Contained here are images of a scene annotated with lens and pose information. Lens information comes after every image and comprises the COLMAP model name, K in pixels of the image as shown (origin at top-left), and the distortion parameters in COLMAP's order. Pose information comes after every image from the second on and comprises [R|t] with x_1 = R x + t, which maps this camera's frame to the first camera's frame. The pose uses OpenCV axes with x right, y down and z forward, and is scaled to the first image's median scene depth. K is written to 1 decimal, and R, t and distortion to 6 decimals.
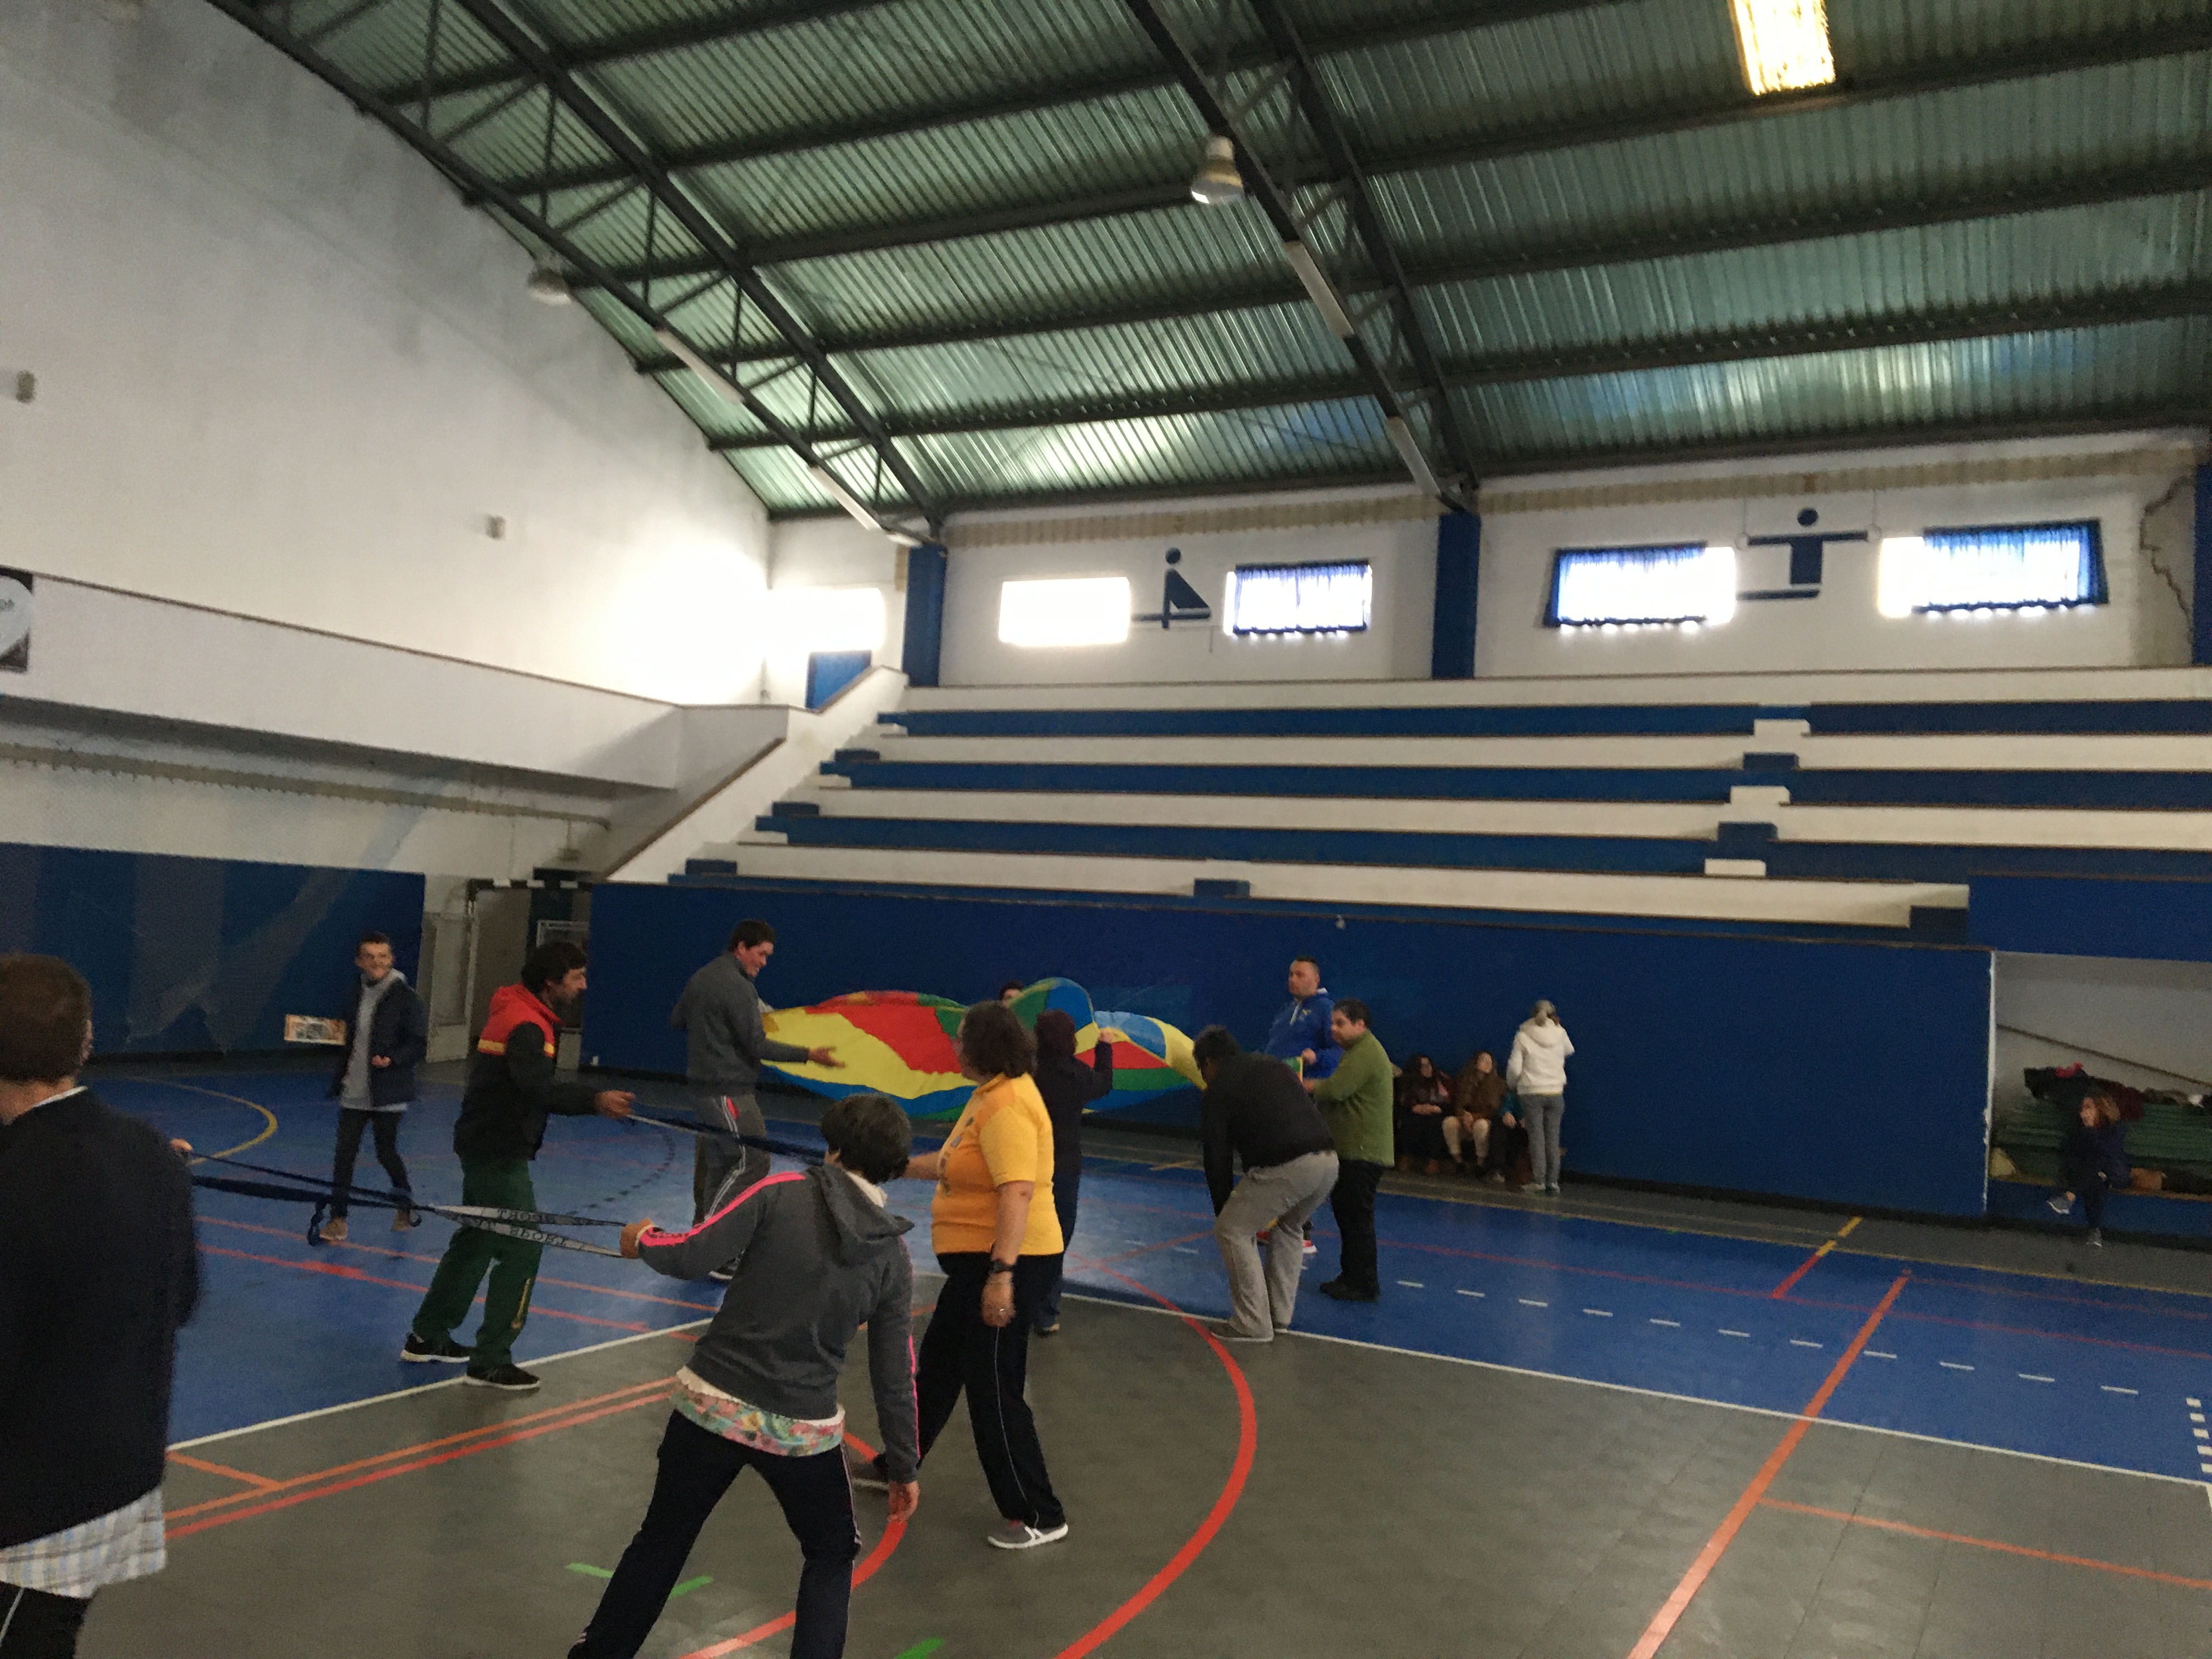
lens RADIAL K [[1805.6, 0, 1106.0], [0, 1805.6, 829.5], [0, 0, 1]] dist [0.023092, 0.001591]
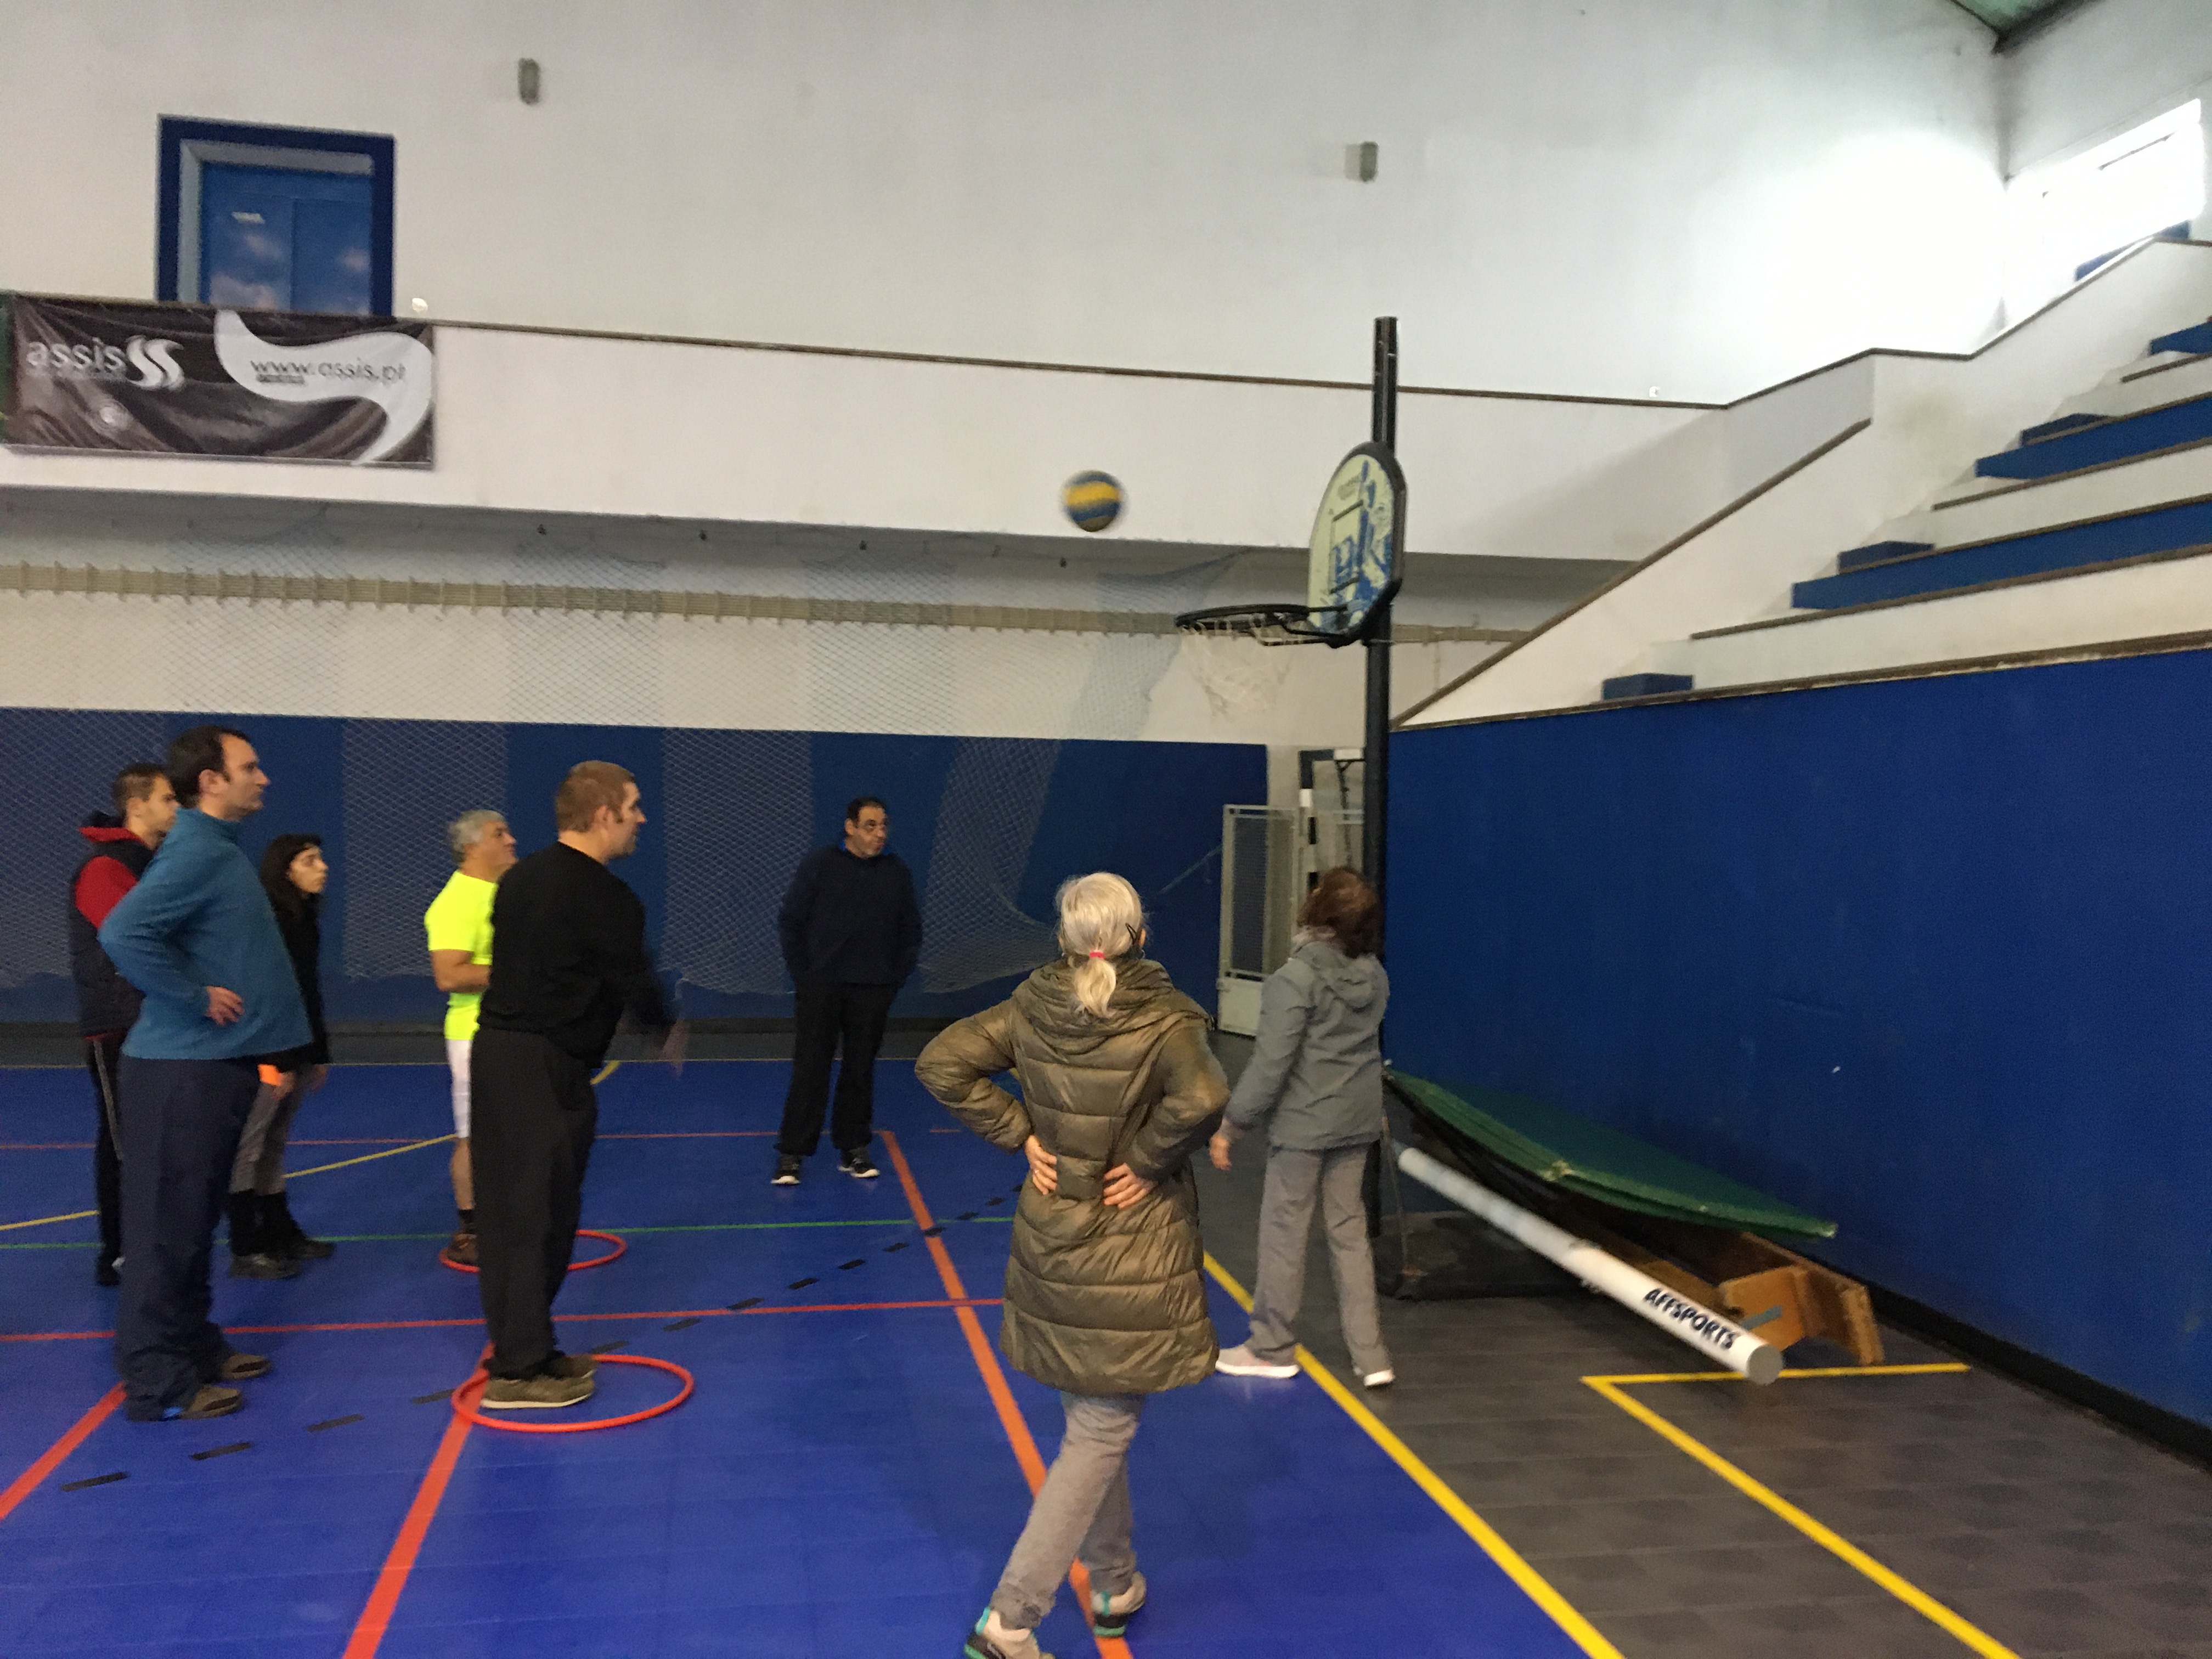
lens RADIAL K [[1805.6, 0, 1106.0], [0, 1805.6, 829.5], [0, 0, 1]] dist [0.023092, 0.001591]
pose [[0.643467, -0.029881, -0.764890, 0.062799], [0.068501, 0.997477, 0.018660, 0.038458], [0.762403, -0.064403, 0.643890, 0.533623]]
